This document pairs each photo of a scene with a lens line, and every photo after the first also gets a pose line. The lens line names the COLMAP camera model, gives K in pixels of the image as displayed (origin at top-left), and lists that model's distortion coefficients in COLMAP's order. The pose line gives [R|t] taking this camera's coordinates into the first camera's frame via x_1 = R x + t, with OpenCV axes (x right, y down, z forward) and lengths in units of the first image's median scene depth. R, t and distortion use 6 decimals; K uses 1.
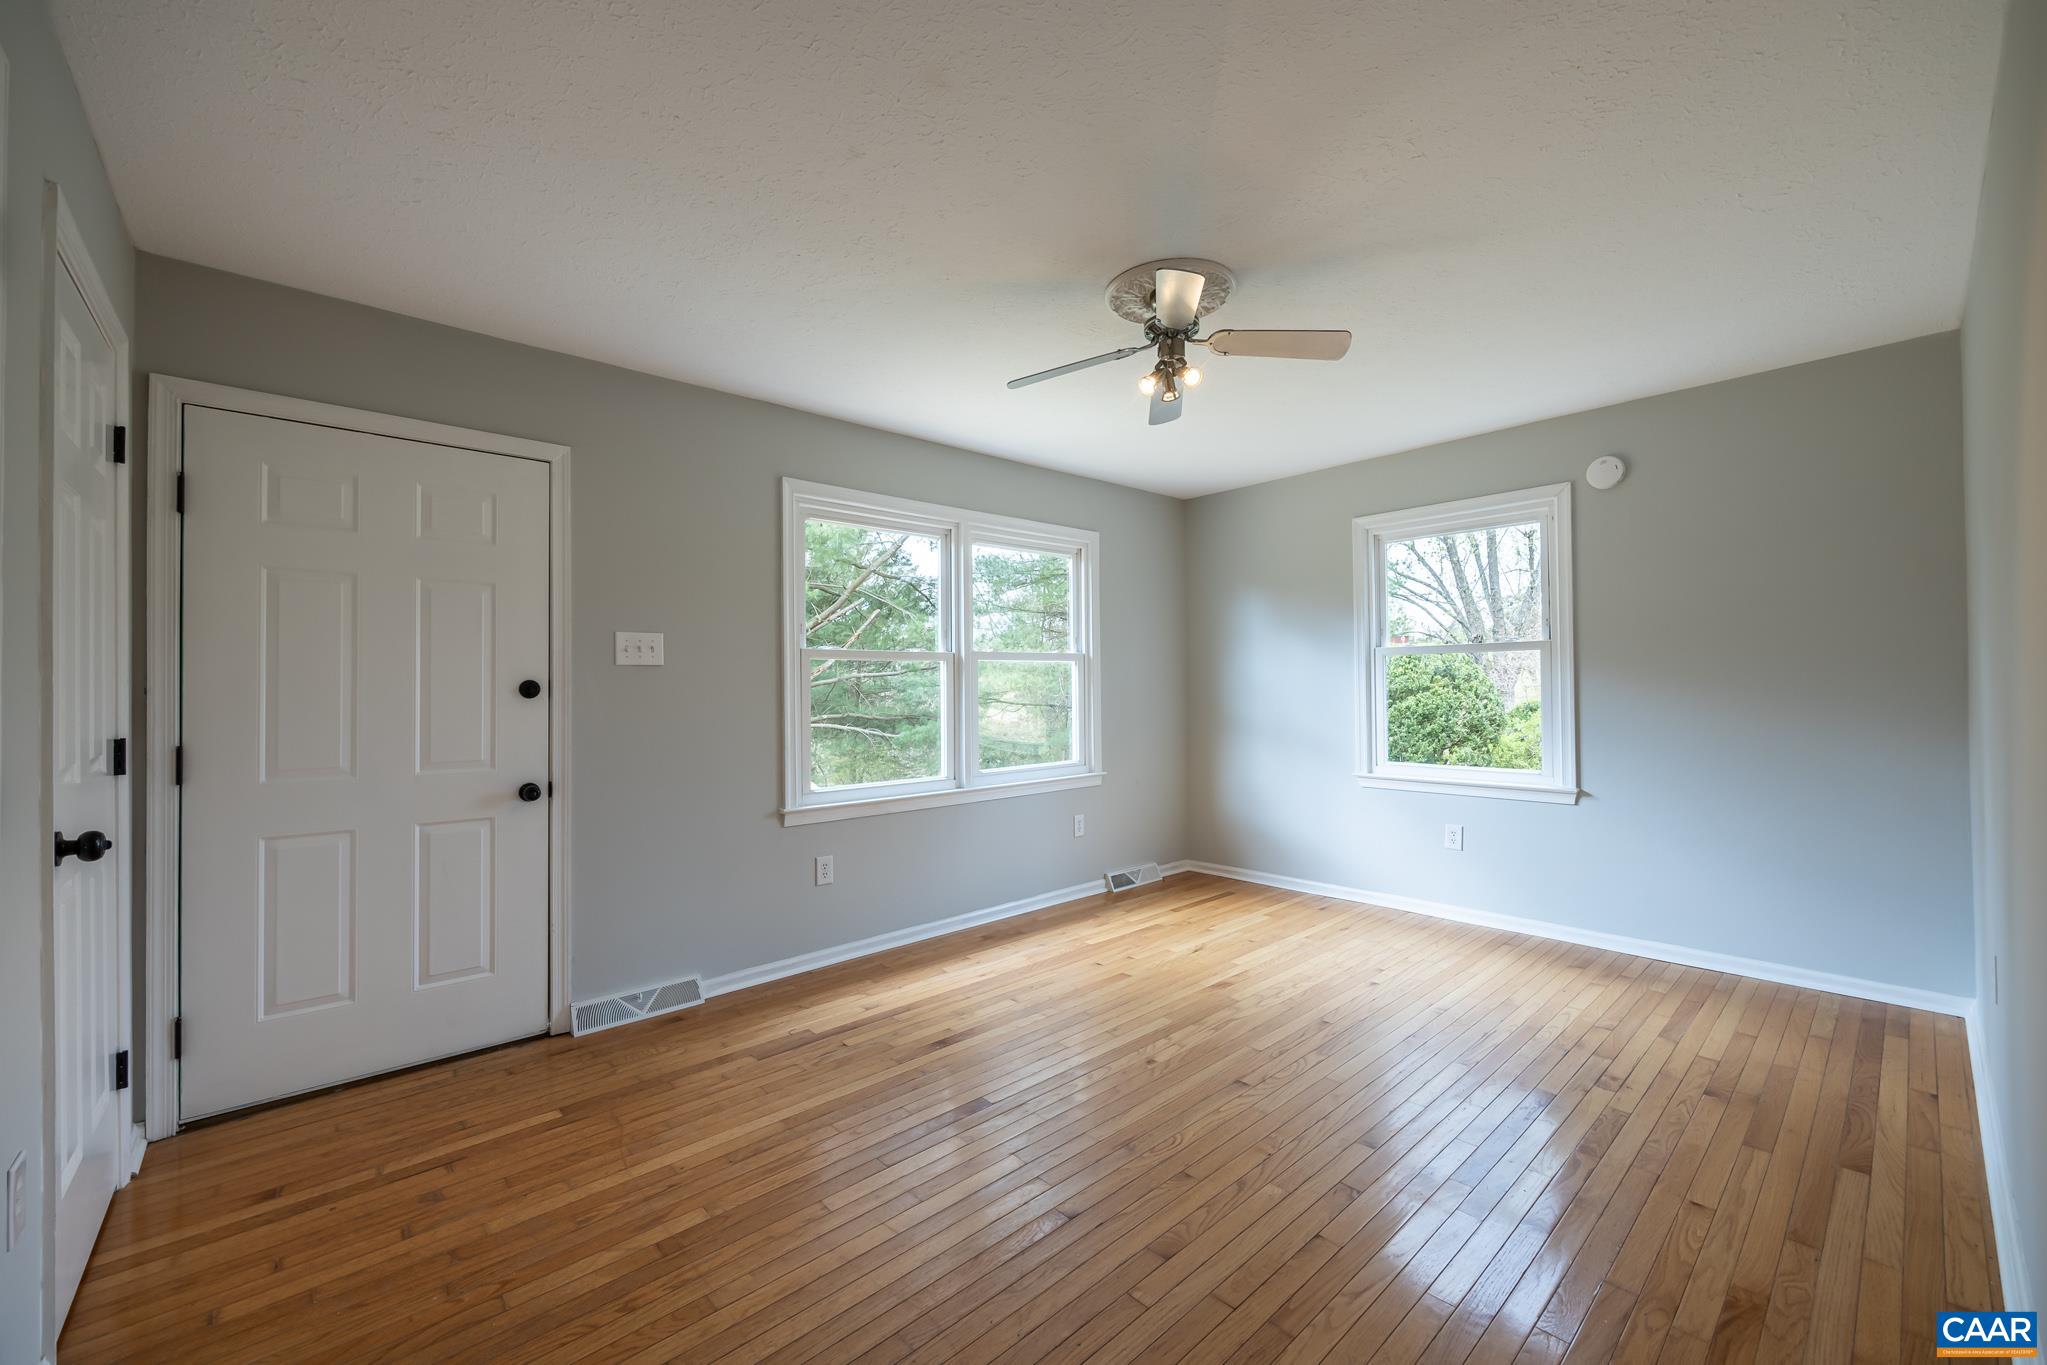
lens RADIAL K [[809.7, 0, 1024.2], [0, 809.7, 681.8], [0, 0, 1]] dist [-0.000852, -0.000137]
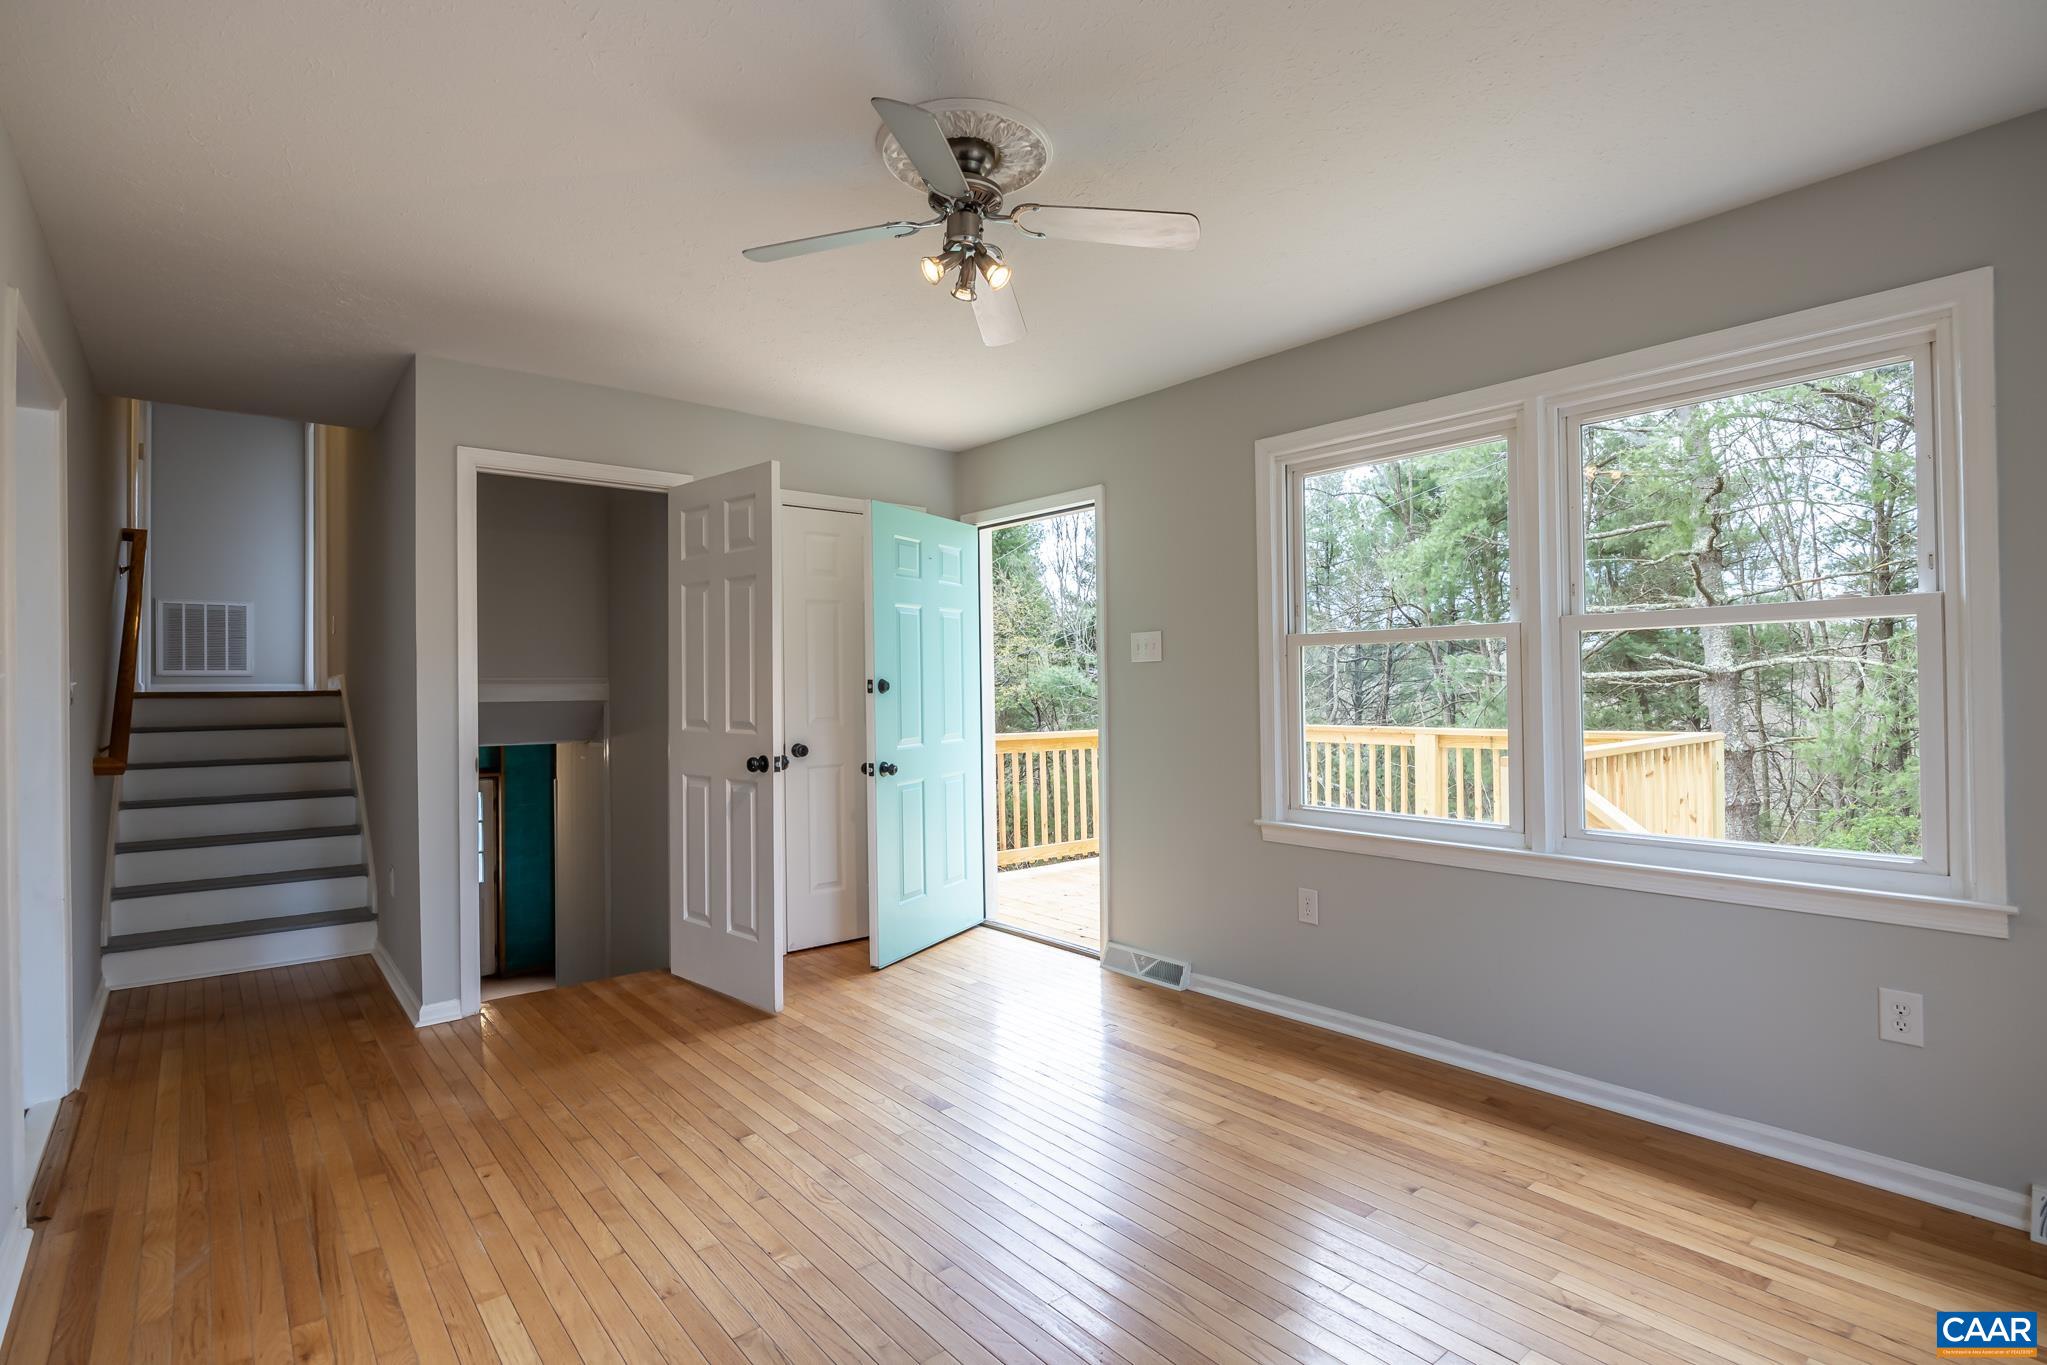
lens RADIAL K [[975.8, 0, 1023.9], [0, 975.8, 681.9], [0, 0, 1]] dist [-0.005798, -0.000598]
pose [[-0.029814, -0.002818, -0.999551, 0.869031], [0.008457, 0.999960, -0.003072, 0.010267], [0.999520, -0.008545, -0.029789, 0.878729]]
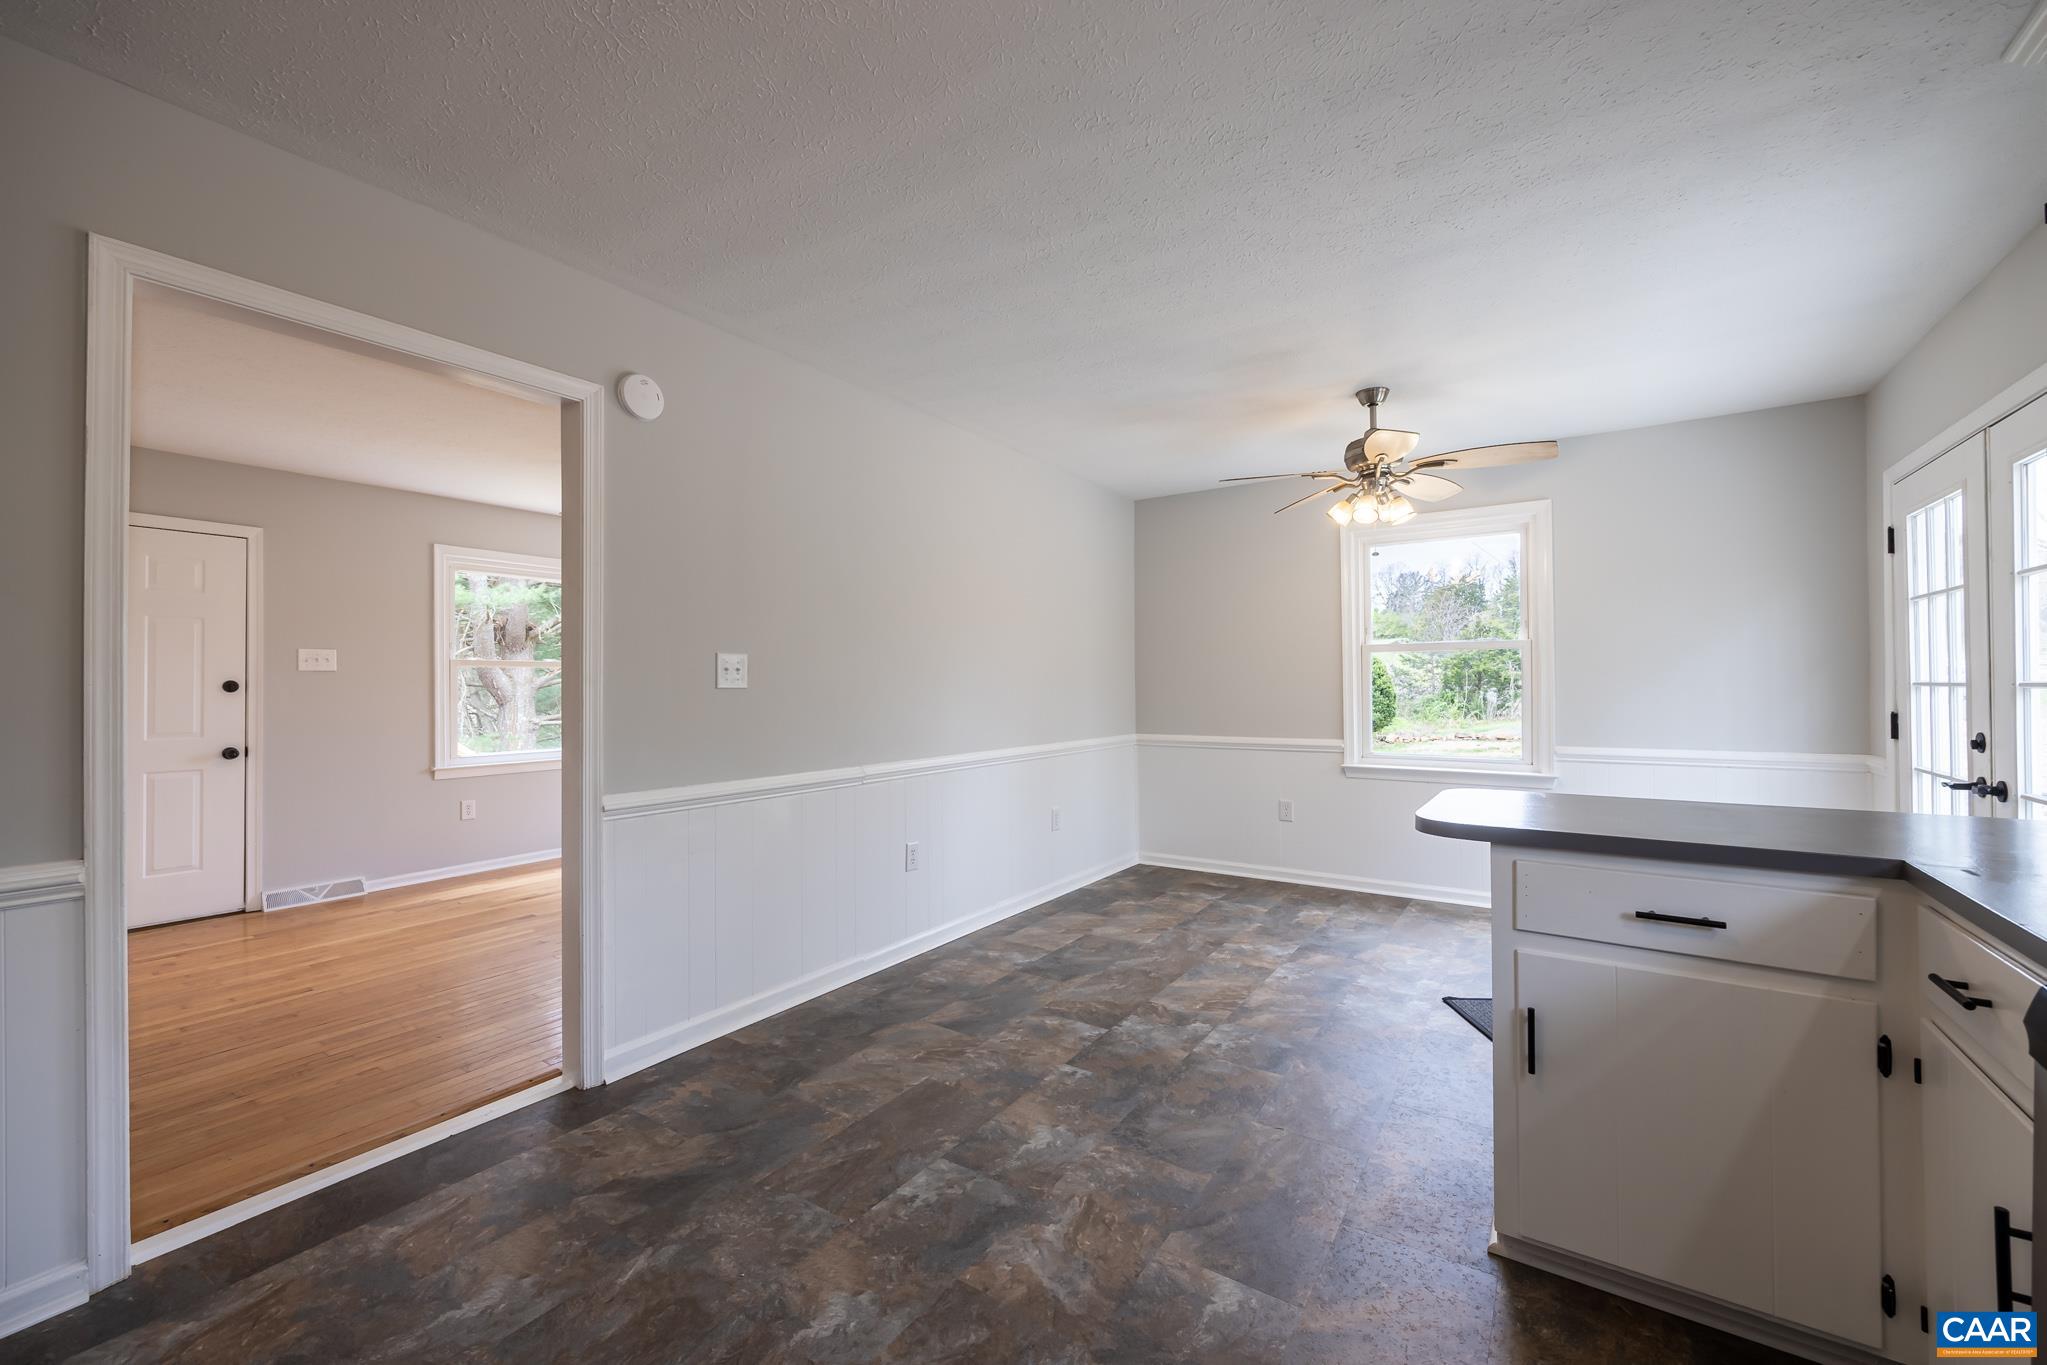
lens RADIAL K [[809.7, 0, 1020.2], [0, 809.7, 679.9], [0, 0, 1]] dist [-0.000852, -0.000137]
pose [[0.971834, 0.003612, 0.235638, 0.449222], [-0.003586, 0.999993, -0.000539, -0.007258], [-0.235639, -0.000322, 0.971841, -0.785480]]
